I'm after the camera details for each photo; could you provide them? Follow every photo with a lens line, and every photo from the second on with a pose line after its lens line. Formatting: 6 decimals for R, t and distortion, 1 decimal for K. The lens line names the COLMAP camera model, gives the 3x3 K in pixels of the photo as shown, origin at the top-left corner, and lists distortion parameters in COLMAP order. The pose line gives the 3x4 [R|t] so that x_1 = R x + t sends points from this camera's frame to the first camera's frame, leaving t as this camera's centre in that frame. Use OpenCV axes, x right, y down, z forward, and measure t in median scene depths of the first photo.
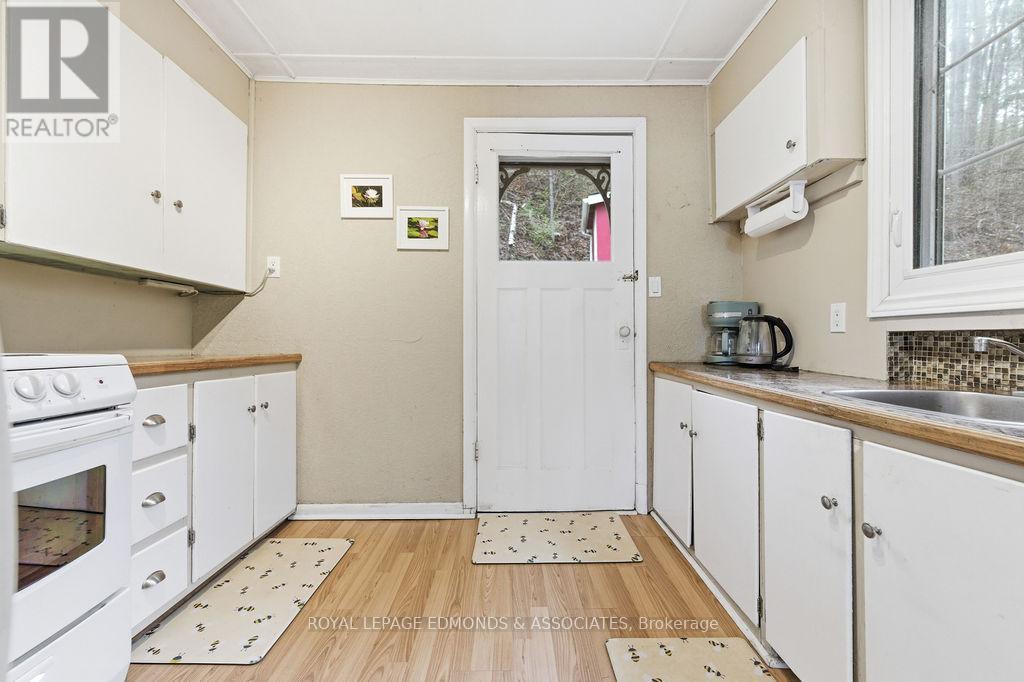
lens RADIAL K [[407.7, 0, 511.7], [0, 407.7, 343.2], [0, 0, 1]] dist [-0.001924, -0.001573]
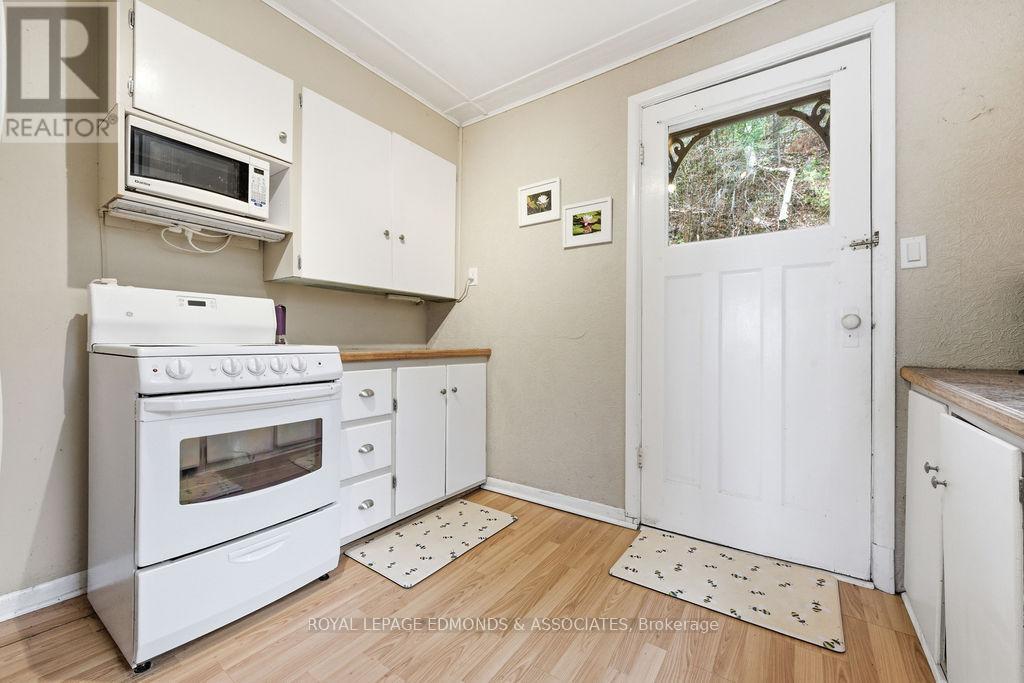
lens RADIAL K [[407.7, 0, 505.0], [0, 407.7, 341.7], [0, 0, 1]] dist [-0.001924, -0.001573]
pose [[0.803594, 0.000674, -0.595178, 0.224184], [-0.000145, 1.000000, 0.000937, 0.005169], [0.595178, -0.000667, 0.803593, 0.088107]]
